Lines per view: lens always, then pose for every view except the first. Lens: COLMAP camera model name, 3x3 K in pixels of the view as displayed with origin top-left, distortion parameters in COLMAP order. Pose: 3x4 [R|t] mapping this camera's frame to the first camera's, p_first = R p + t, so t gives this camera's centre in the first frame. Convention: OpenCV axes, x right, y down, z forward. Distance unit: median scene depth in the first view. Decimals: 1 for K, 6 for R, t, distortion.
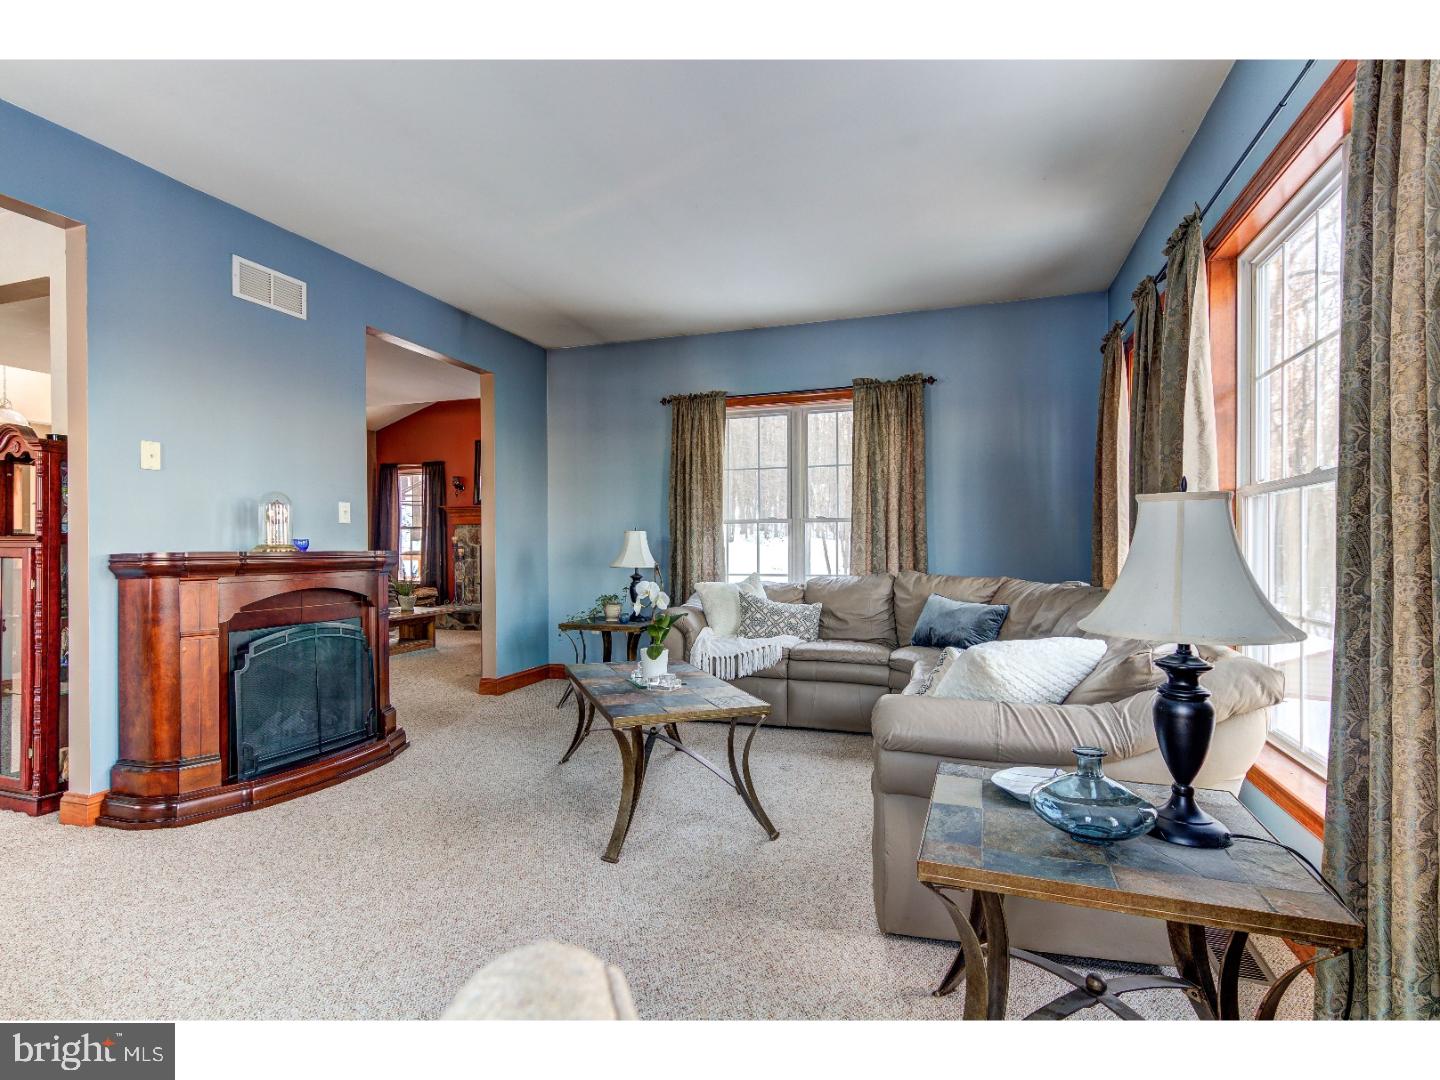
lens RADIAL K [[734.3, 0, 720.0], [0, 734.3, 540.0], [0, 0, 1]] dist [0.022719, -0.000691]
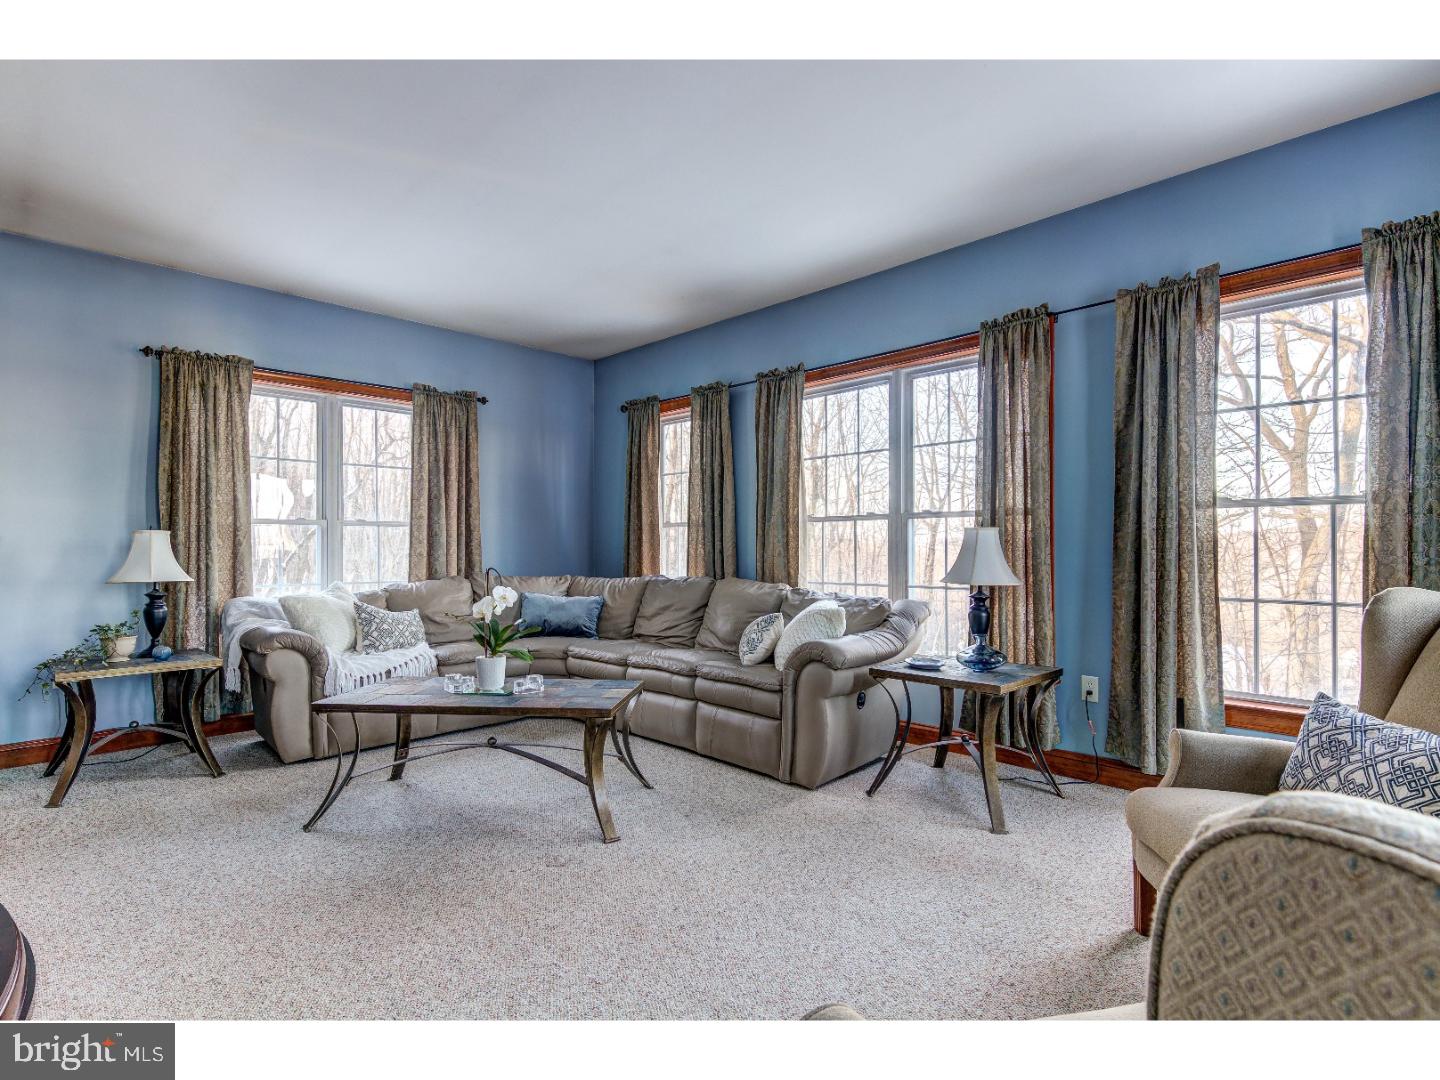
lens RADIAL K [[734.3, 0, 720.0], [0, 734.3, 540.0], [0, 0, 1]] dist [0.022719, -0.000691]
pose [[0.436192, 0.011103, 0.899785, -0.536058], [-0.002896, 0.999936, -0.010935, 0.002918], [-0.899849, 0.002164, 0.436196, 0.196663]]
